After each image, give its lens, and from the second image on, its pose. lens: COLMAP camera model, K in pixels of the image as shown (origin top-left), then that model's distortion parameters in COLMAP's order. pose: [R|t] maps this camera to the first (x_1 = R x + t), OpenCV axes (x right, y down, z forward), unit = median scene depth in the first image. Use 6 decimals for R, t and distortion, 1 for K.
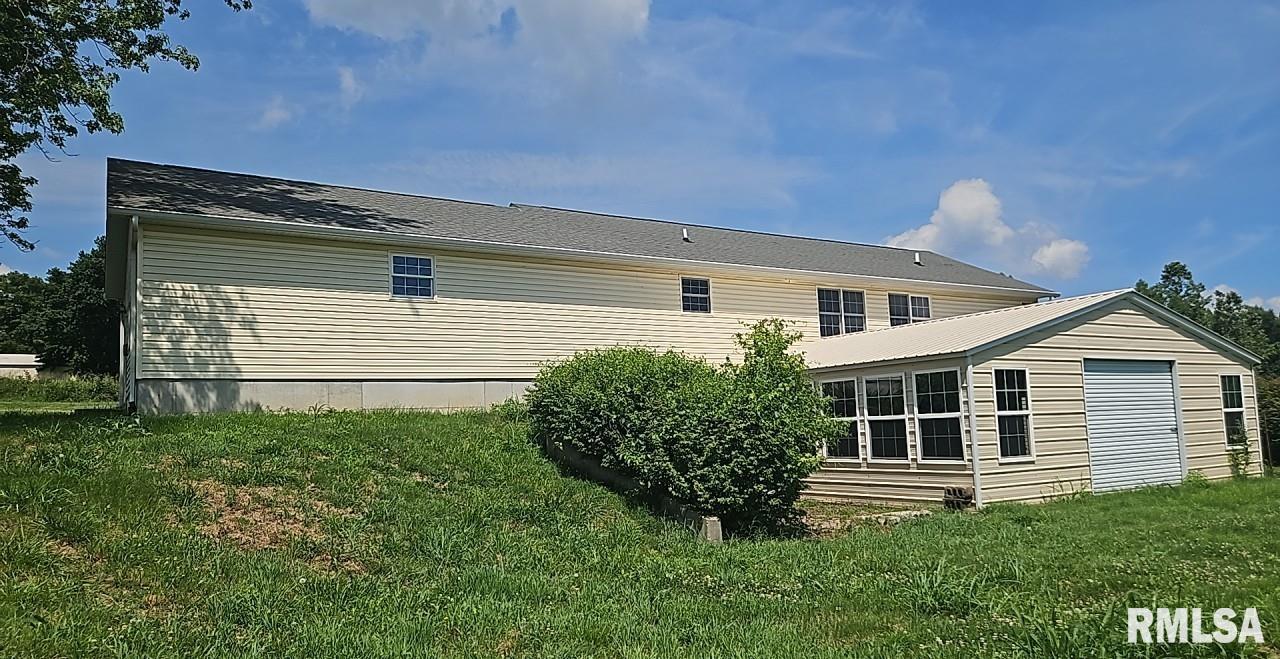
lens RADIAL K [[859.4, 0, 642.0], [0, 859.4, 331.1], [0, 0, 1]] dist [0.002907, -0.001194]
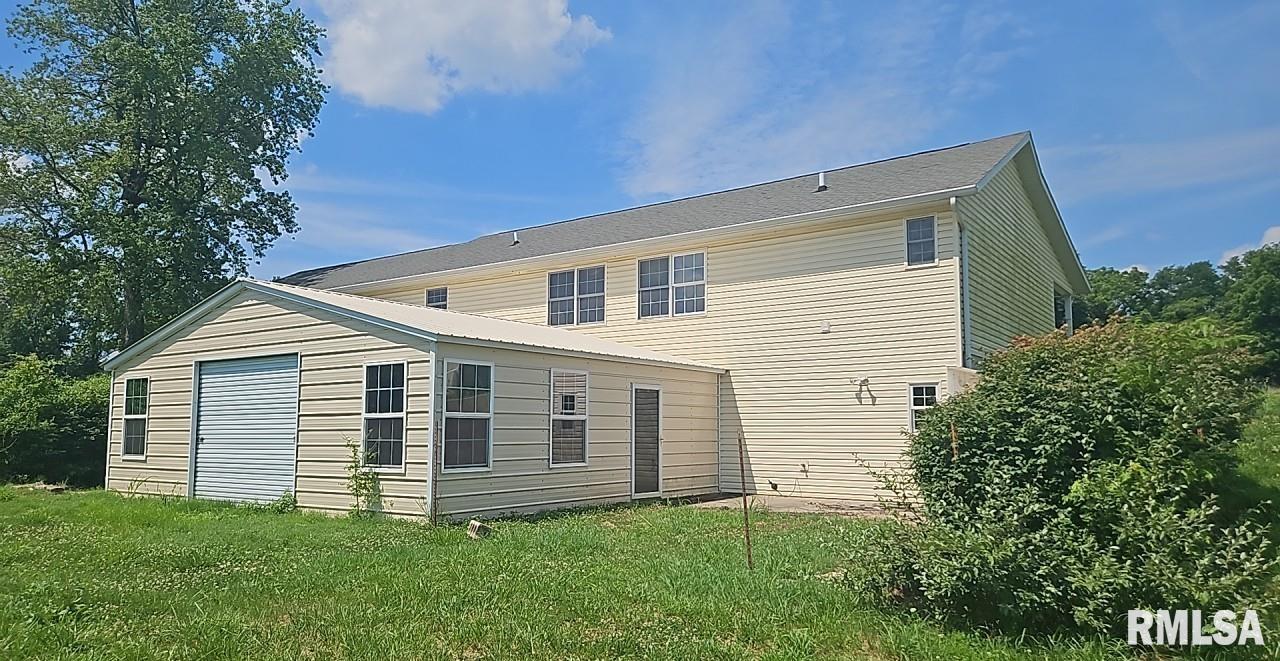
lens RADIAL K [[859.4, 0, 641.6], [0, 859.4, 332.5], [0, 0, 1]] dist [0.002907, -0.001194]
pose [[0.412952, -0.069886, -0.908068, 1.323953], [0.095693, 0.994862, -0.033049, 0.064853], [0.905712, -0.073248, 0.417517, 0.860020]]
